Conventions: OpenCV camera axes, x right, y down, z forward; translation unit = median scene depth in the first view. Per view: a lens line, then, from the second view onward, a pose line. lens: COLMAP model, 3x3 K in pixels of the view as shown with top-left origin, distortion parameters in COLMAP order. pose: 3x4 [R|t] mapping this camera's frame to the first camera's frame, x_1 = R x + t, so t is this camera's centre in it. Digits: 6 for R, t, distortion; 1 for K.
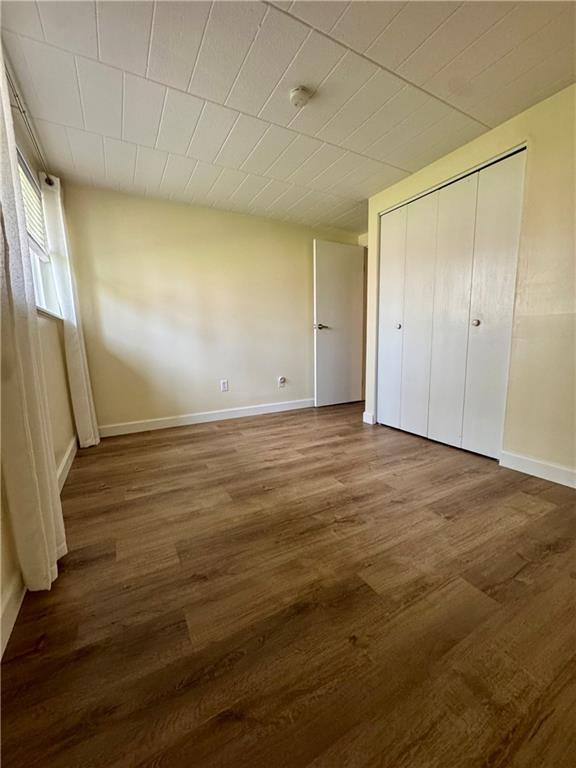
lens RADIAL K [[308.0, 0, 289.3], [0, 308.0, 383.7], [0, 0, 1]] dist [-0.003989, -0.000558]
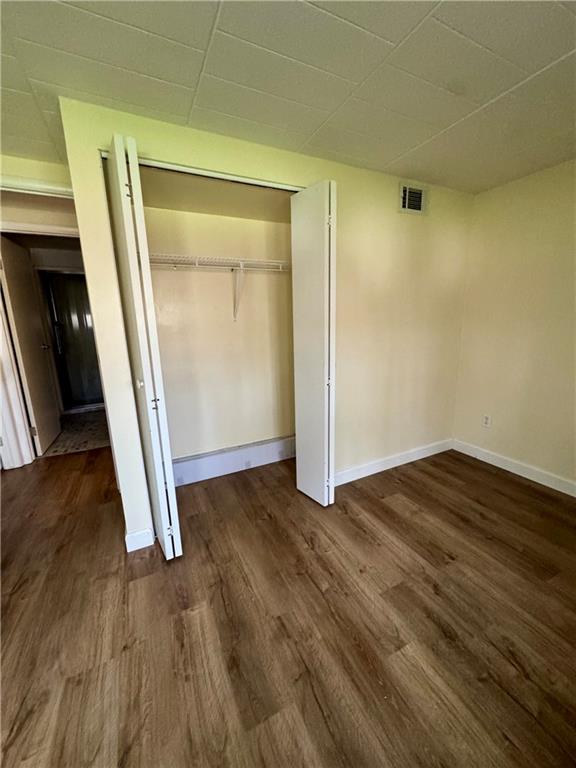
lens RADIAL K [[308.0, 0, 288.1], [0, 308.0, 384.7], [0, 0, 1]] dist [-0.003989, -0.000558]
pose [[0.049459, -0.197356, 0.979084, -0.341281], [0.169046, 0.967794, 0.186541, -0.344208], [-0.984366, 0.156284, 0.081229, 1.055077]]
